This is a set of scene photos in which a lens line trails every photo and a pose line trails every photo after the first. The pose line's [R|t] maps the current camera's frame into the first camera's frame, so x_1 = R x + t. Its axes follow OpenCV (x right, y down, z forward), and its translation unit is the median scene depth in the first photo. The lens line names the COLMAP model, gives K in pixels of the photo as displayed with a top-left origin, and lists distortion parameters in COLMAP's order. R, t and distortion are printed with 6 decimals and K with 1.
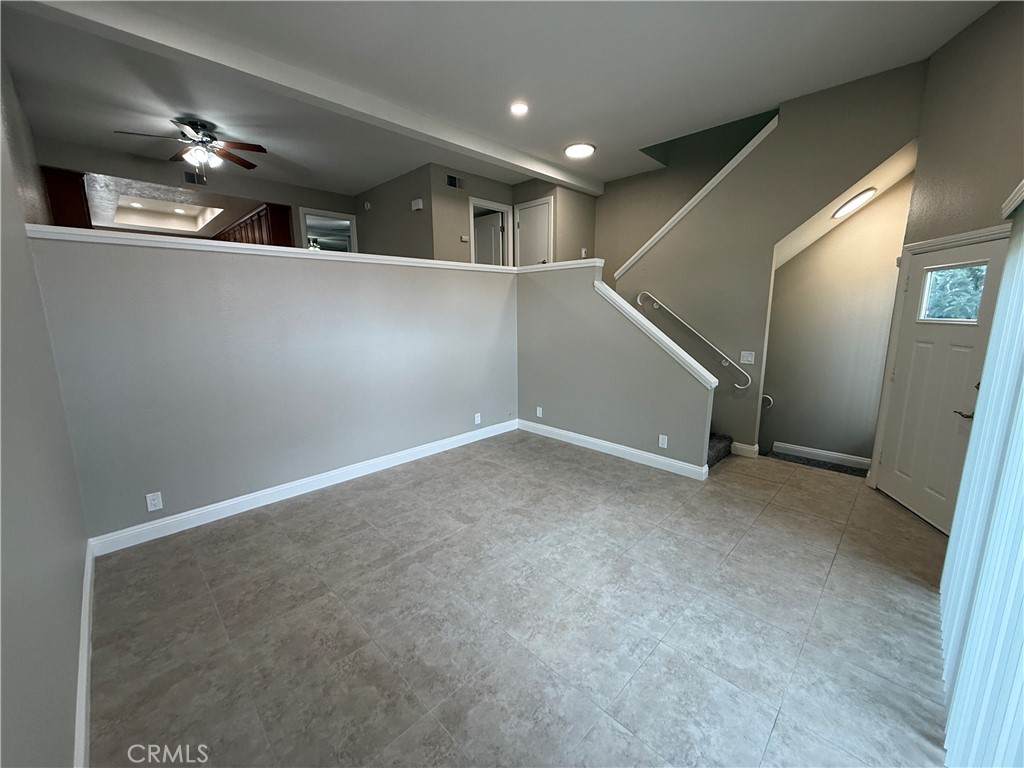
lens RADIAL K [[406.8, 0, 510.8], [0, 406.8, 383.2], [0, 0, 1]] dist [-0.000848, -0.000073]
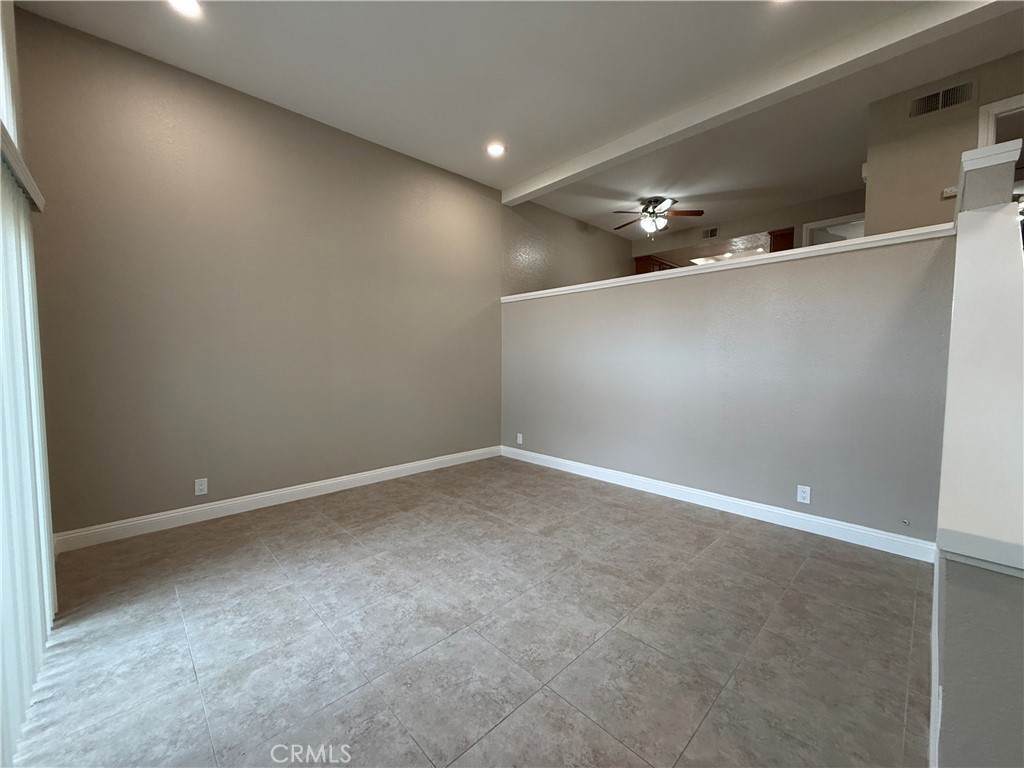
lens RADIAL K [[406.8, 0, 510.8], [0, 406.8, 383.2], [0, 0, 1]] dist [-0.000848, -0.000073]
pose [[-0.020716, 0.066810, -0.997551, 0.942032], [-0.181952, 0.980850, 0.069471, -0.070781], [0.983089, 0.182945, -0.008163, 0.965957]]
